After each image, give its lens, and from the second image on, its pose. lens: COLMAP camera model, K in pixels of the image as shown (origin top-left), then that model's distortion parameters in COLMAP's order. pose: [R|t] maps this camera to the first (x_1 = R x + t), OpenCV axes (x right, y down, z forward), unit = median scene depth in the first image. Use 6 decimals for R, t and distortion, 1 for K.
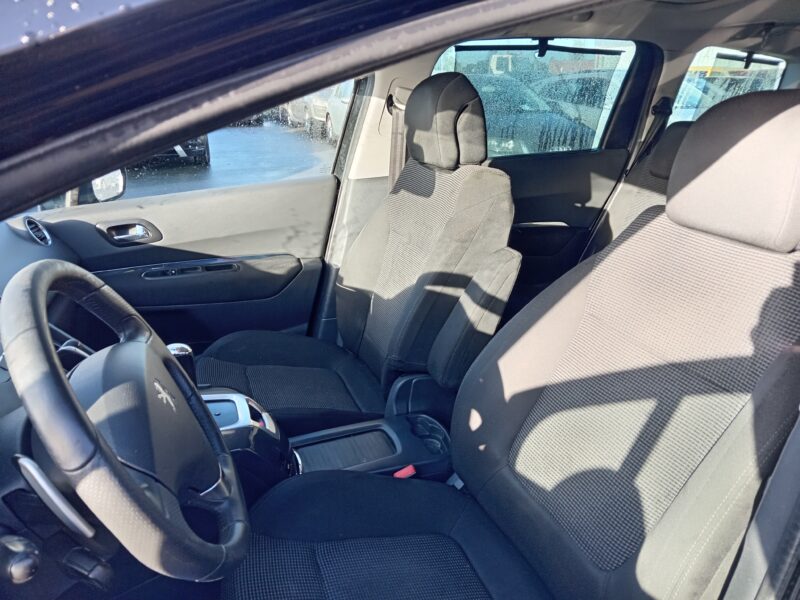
lens RADIAL K [[574.4, 0, 400.0], [0, 574.4, 300.0], [0, 0, 1]] dist [-0.024680, -0.004362]
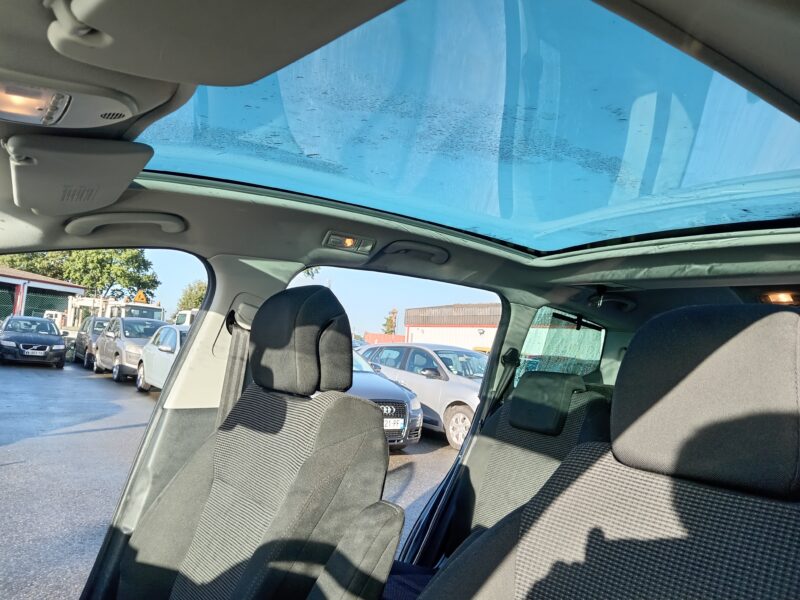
lens RADIAL K [[574.4, 0, 400.0], [0, 574.4, 300.0], [0, 0, 1]] dist [-0.024680, -0.004362]
pose [[0.951068, 0.111096, 0.288318, -0.027515], [0.024591, 0.902949, -0.429044, -0.008680], [-0.308002, 0.415140, 0.856034, 0.205350]]
